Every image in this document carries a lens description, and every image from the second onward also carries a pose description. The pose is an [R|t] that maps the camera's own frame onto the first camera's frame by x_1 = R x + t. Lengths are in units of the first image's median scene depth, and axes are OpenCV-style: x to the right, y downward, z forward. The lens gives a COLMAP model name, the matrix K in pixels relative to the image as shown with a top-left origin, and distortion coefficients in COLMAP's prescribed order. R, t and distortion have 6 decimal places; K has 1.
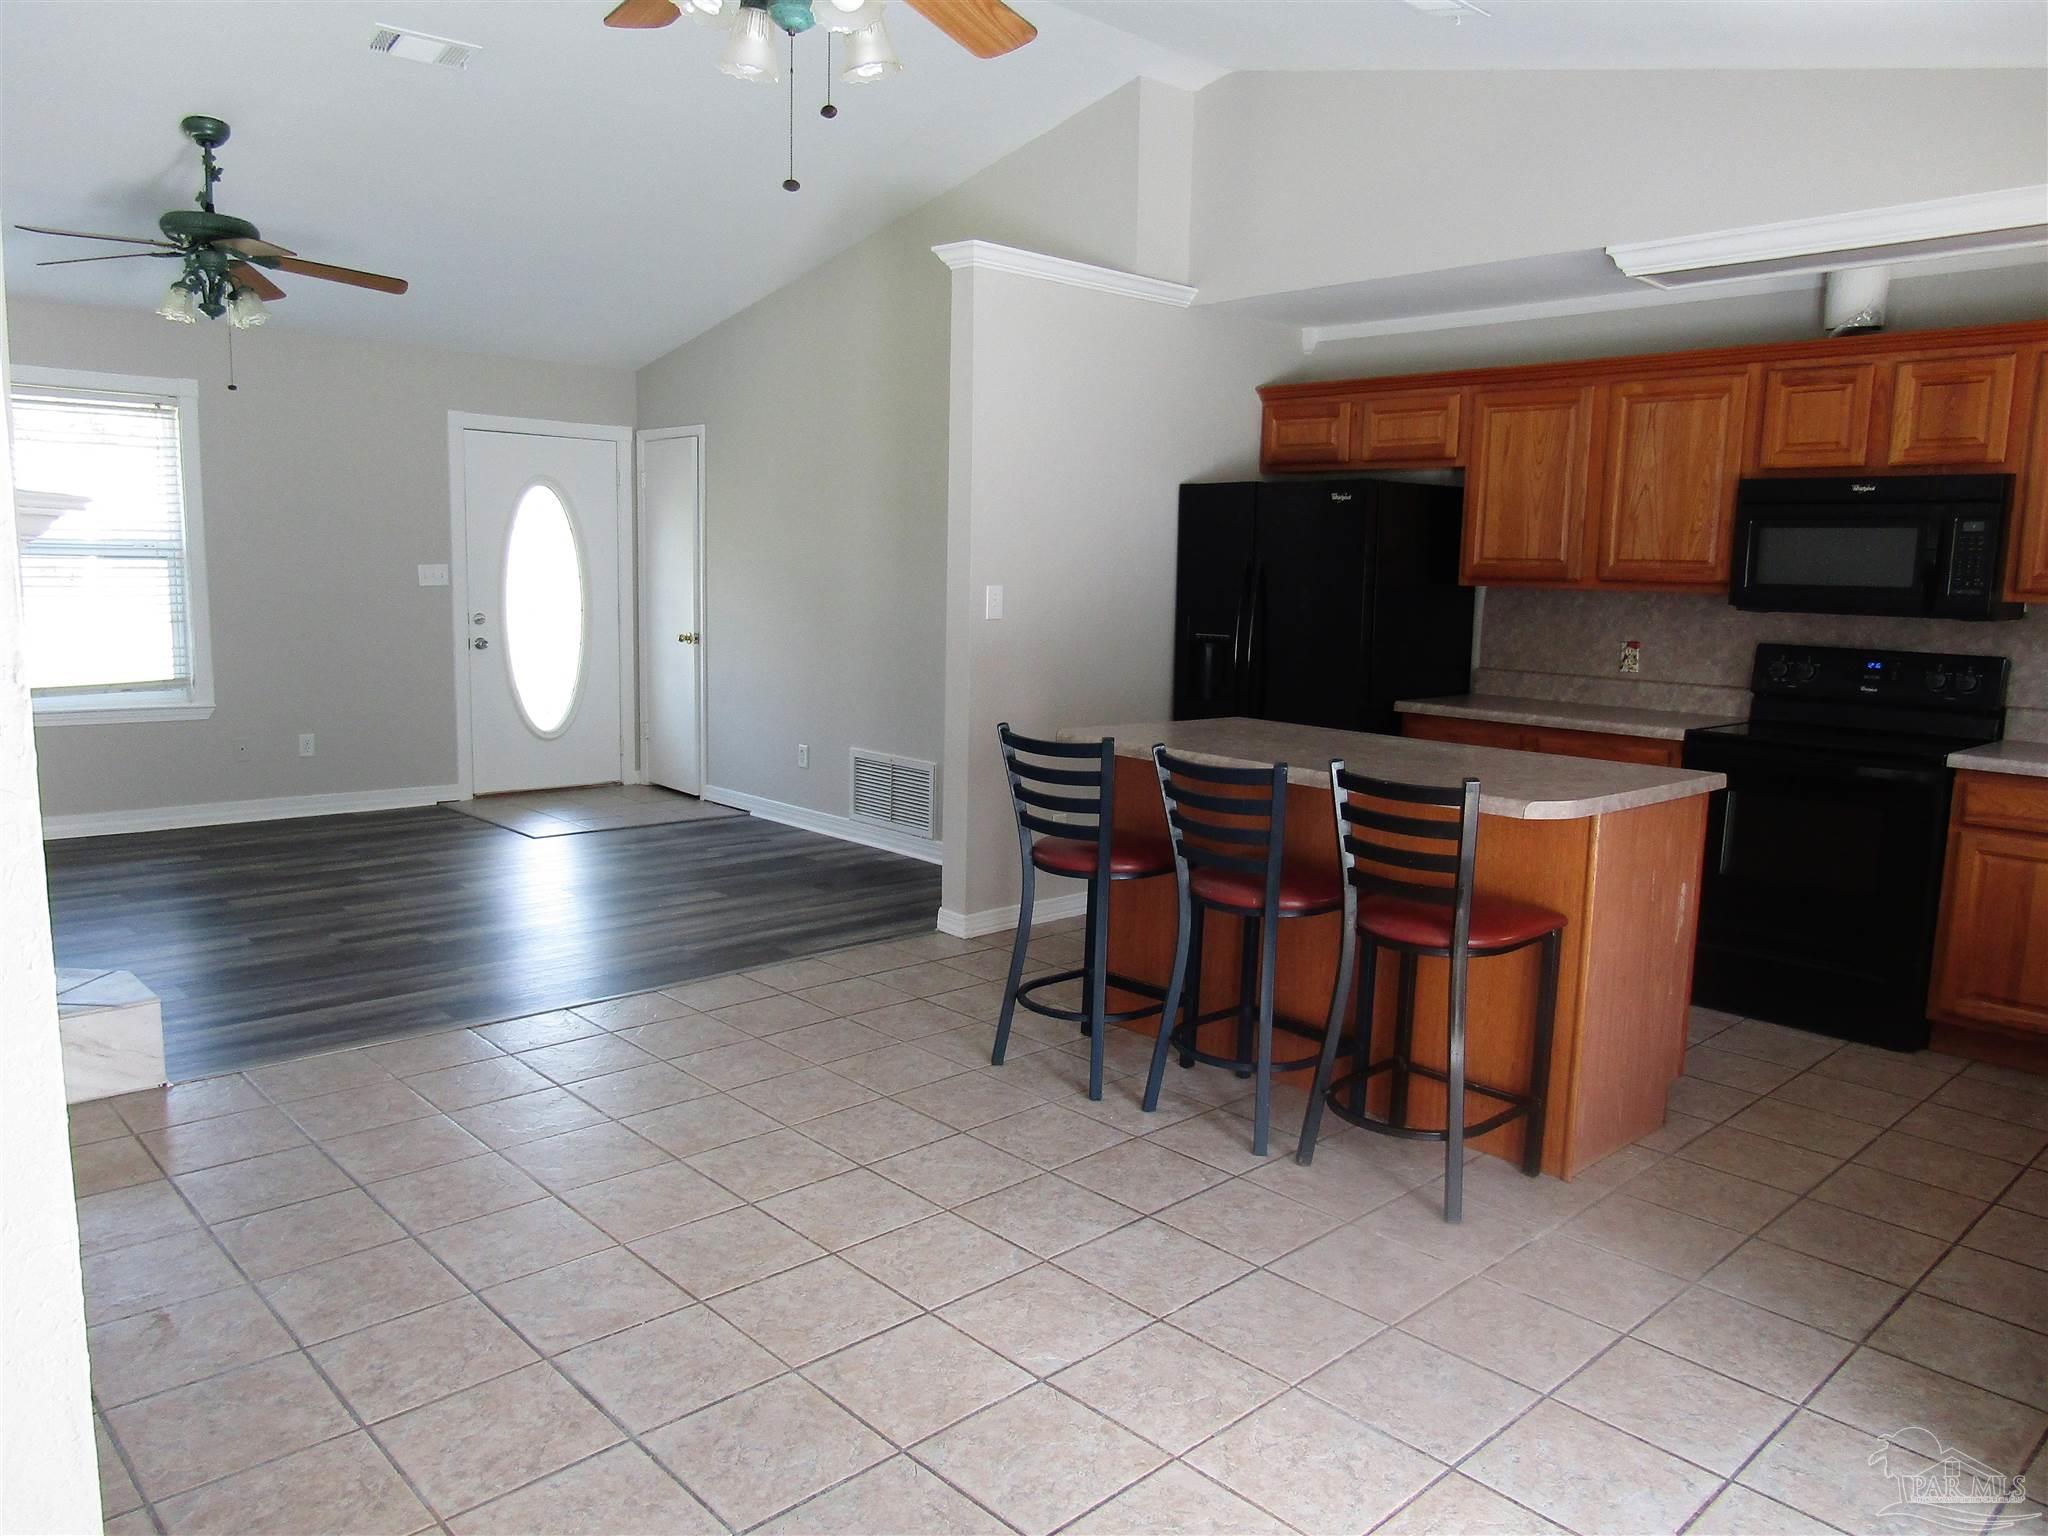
lens RADIAL K [[1445.2, 0, 1024.0], [0, 1445.2, 768.0], [0, 0, 1]] dist [-0.006079, -0.004619]
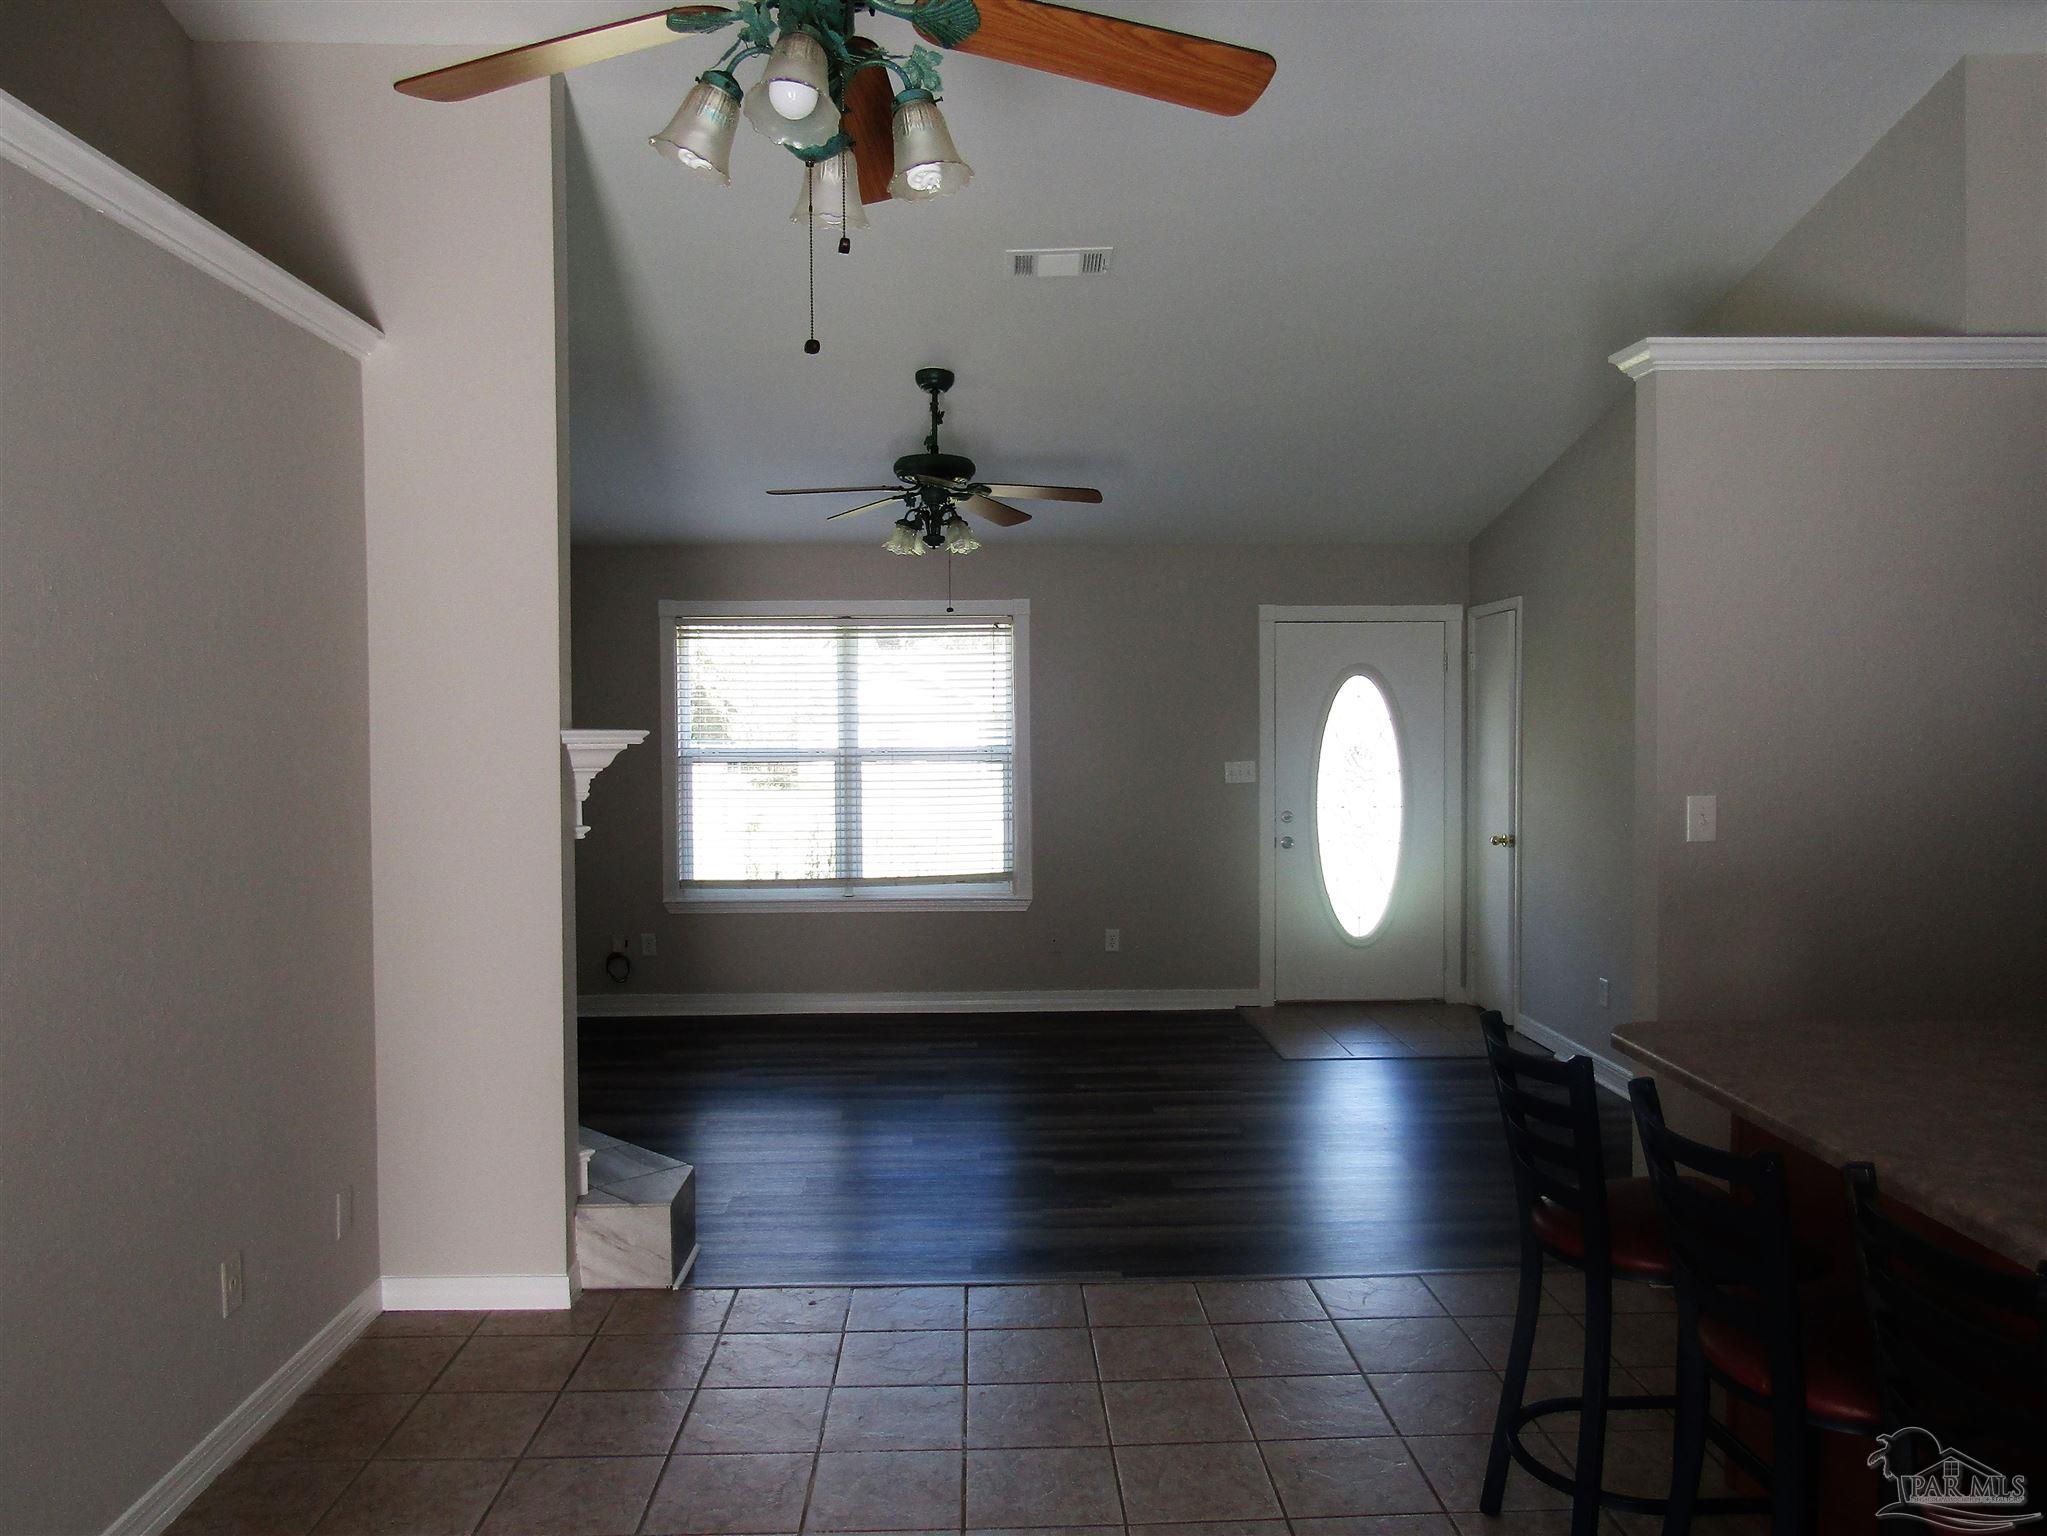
lens RADIAL K [[1487.3, 0, 1024.2], [0, 1487.3, 777.2], [0, 0, 1]] dist [-0.023531, 0.003669]
pose [[0.750030, -0.007733, -0.661358, 0.164009], [-0.066206, 0.994032, -0.086706, -0.037838], [0.658082, 0.108818, 0.745042, 0.176448]]
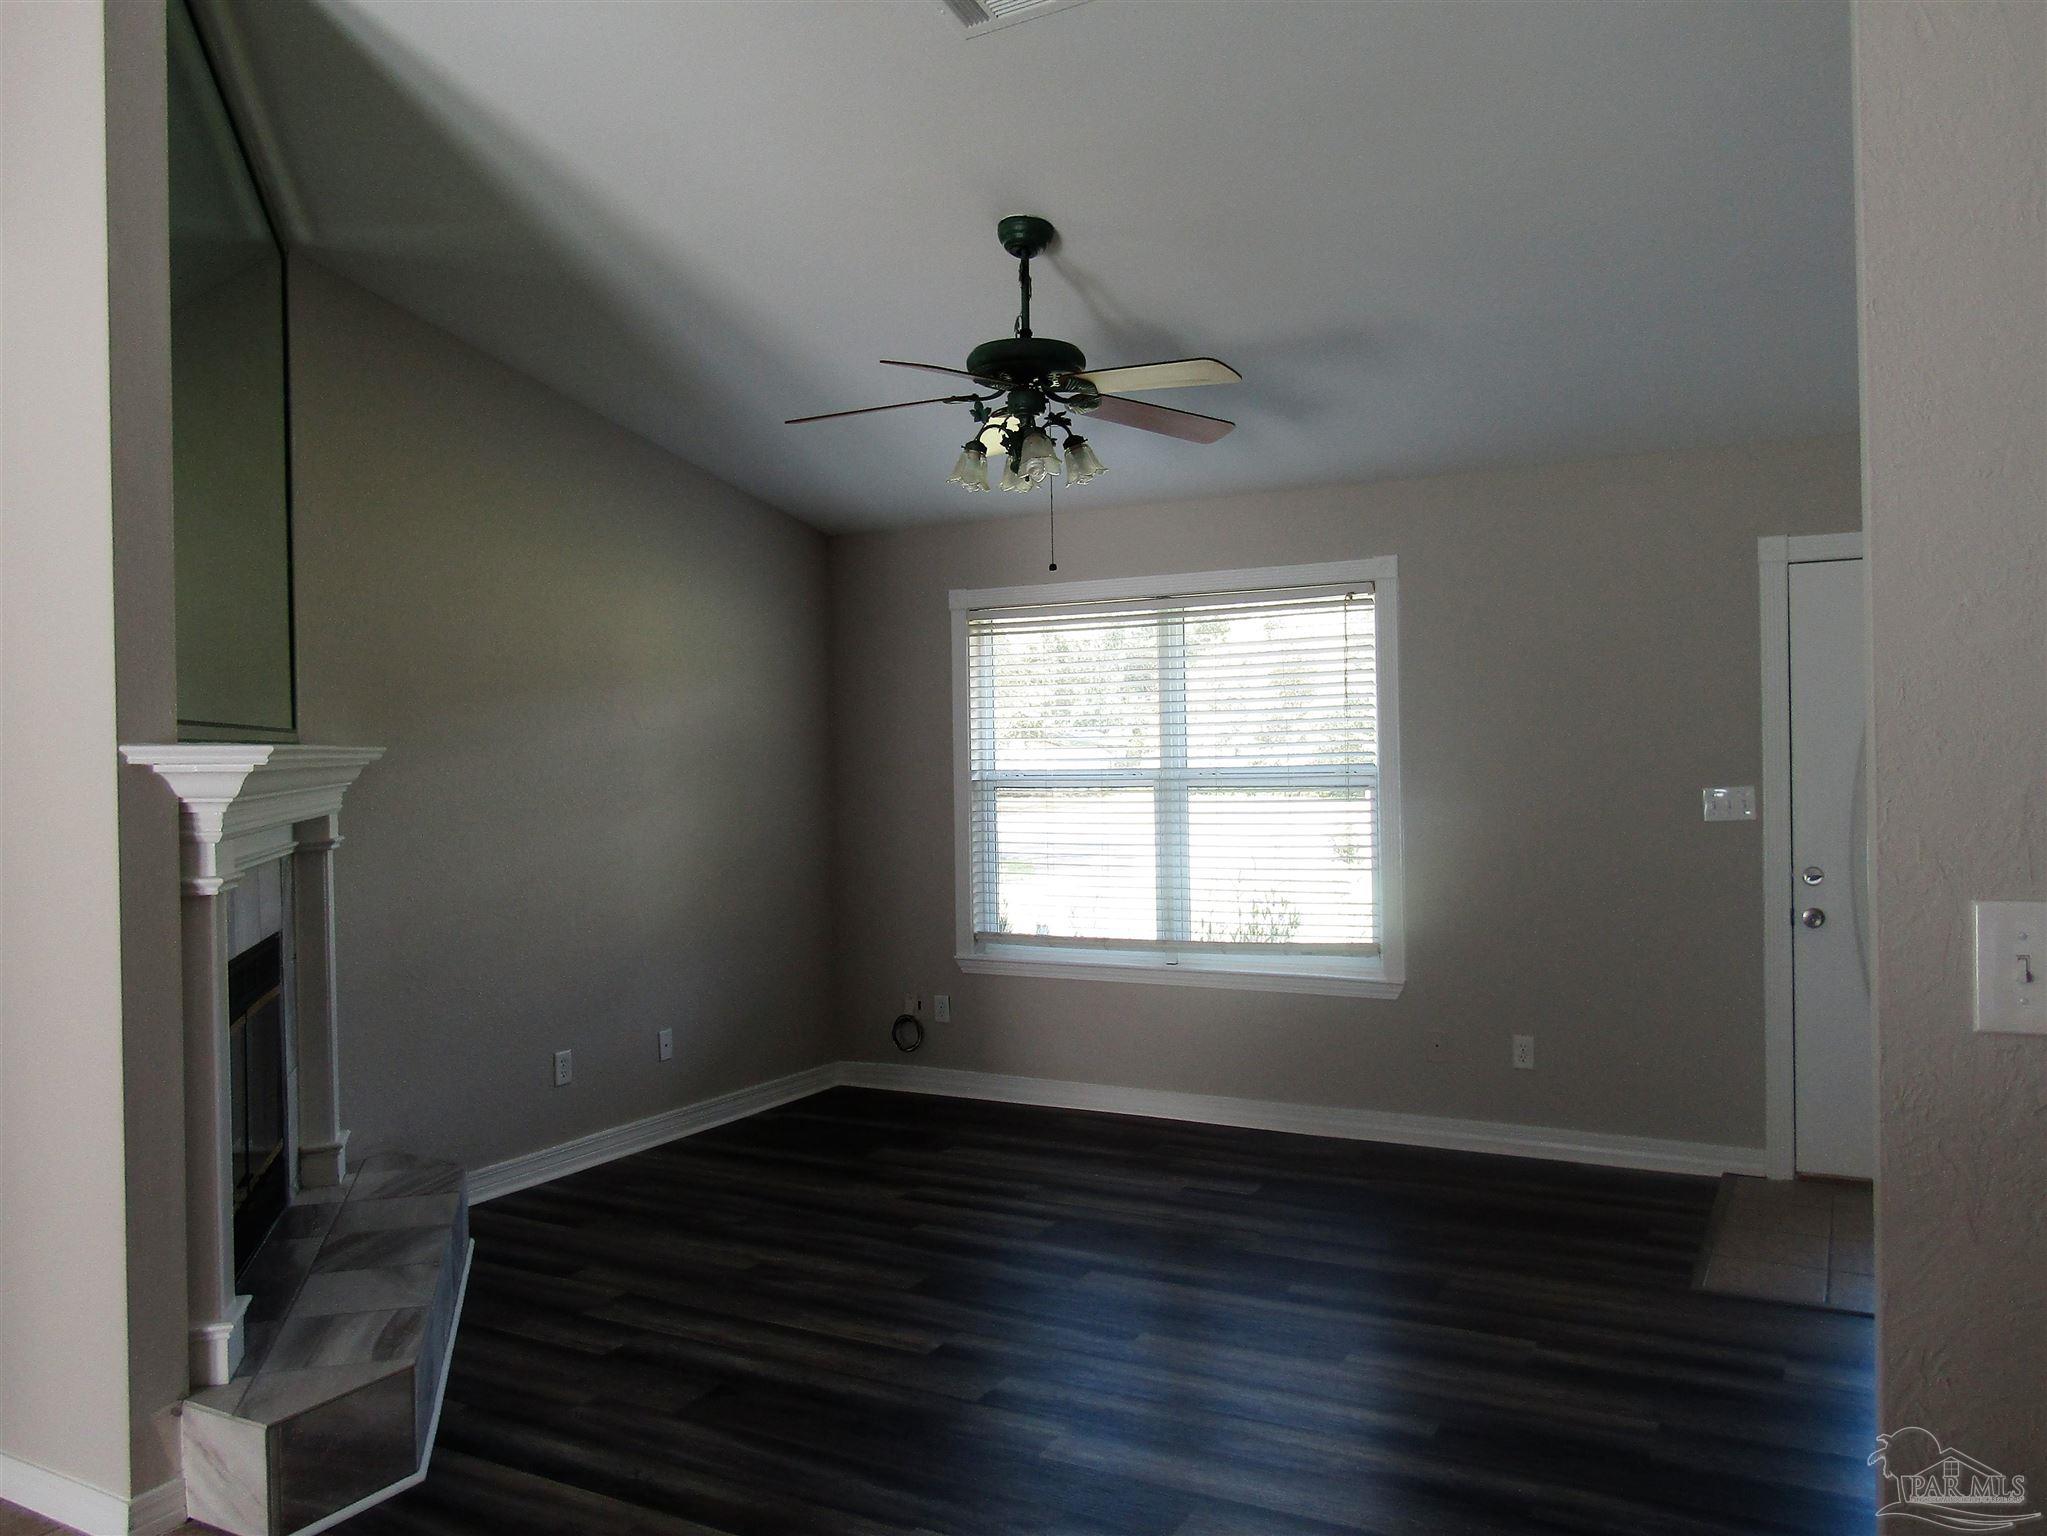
lens RADIAL K [[1544.6, 0, 1020.4], [0, 1544.6, 791.2], [0, 0, 1]] dist [-0.027093, 0.003752]
pose [[0.309867, -0.008754, -0.950740, 0.138174], [-0.106086, 0.993395, -0.043722, -0.088697], [0.944843, 0.114408, 0.306892, 0.577105]]
